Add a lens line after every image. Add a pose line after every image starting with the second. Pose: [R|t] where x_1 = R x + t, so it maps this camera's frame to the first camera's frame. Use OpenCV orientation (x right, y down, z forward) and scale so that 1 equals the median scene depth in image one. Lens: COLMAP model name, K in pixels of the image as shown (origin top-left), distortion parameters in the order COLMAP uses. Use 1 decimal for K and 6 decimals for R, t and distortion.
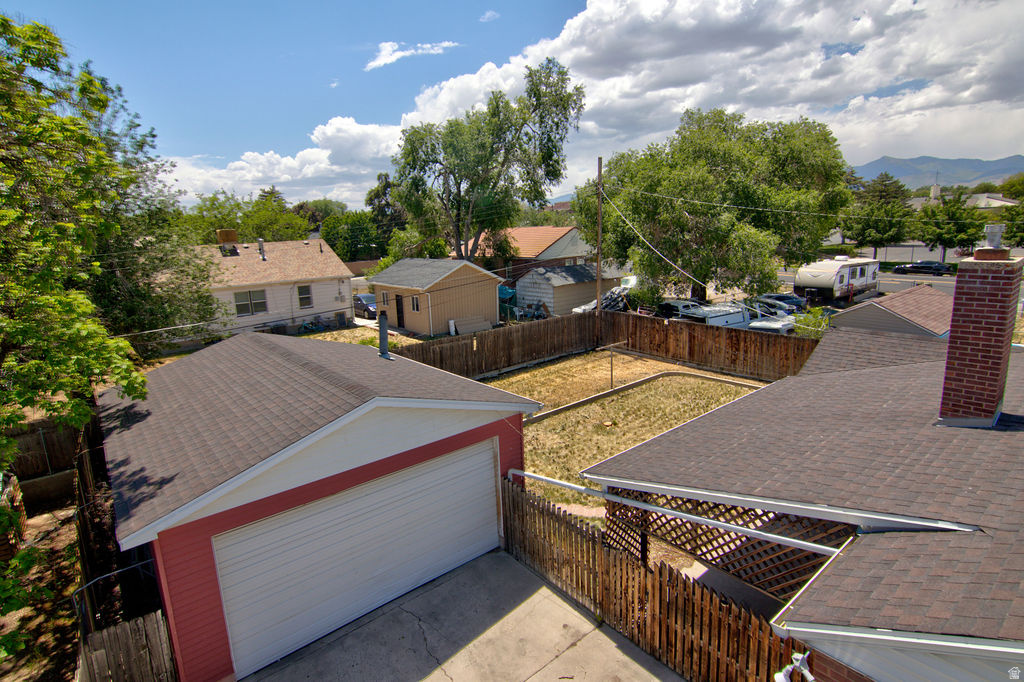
lens RADIAL K [[520.2, 0, 510.9], [0, 520.2, 339.2], [0, 0, 1]] dist [0.000530, -0.000019]
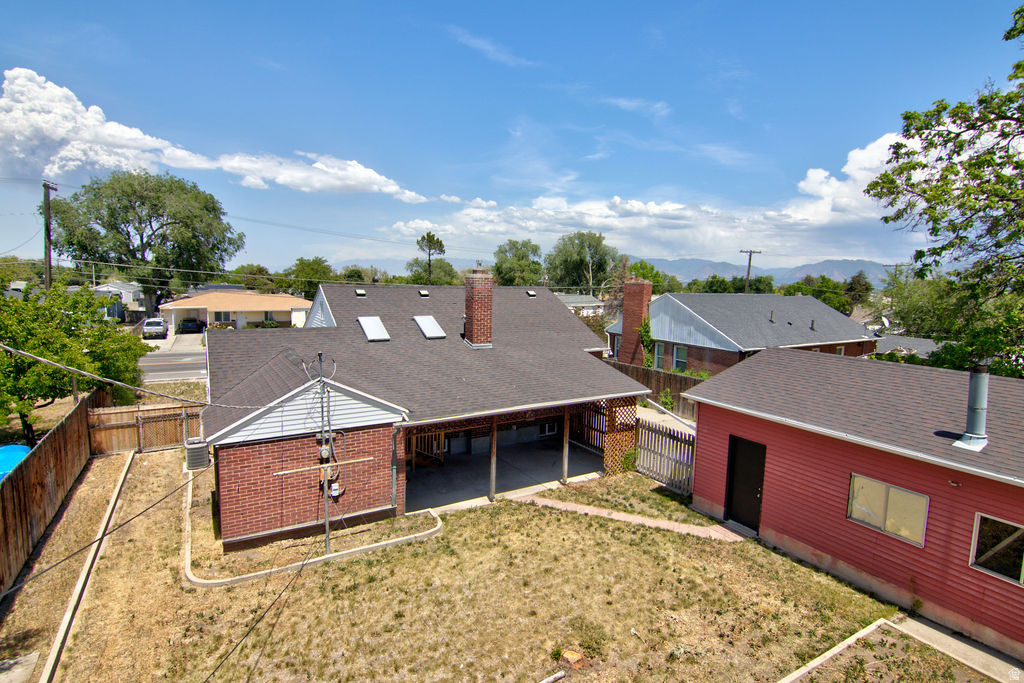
lens RADIAL K [[520.2, 0, 510.9], [0, 520.2, 339.7], [0, 0, 1]] dist [0.000530, -0.000019]
pose [[-0.987934, 0.001679, 0.154868, 0.105773], [0.050528, 0.948725, 0.312038, -0.156115], [-0.146403, 0.316098, -0.937362, 0.848806]]
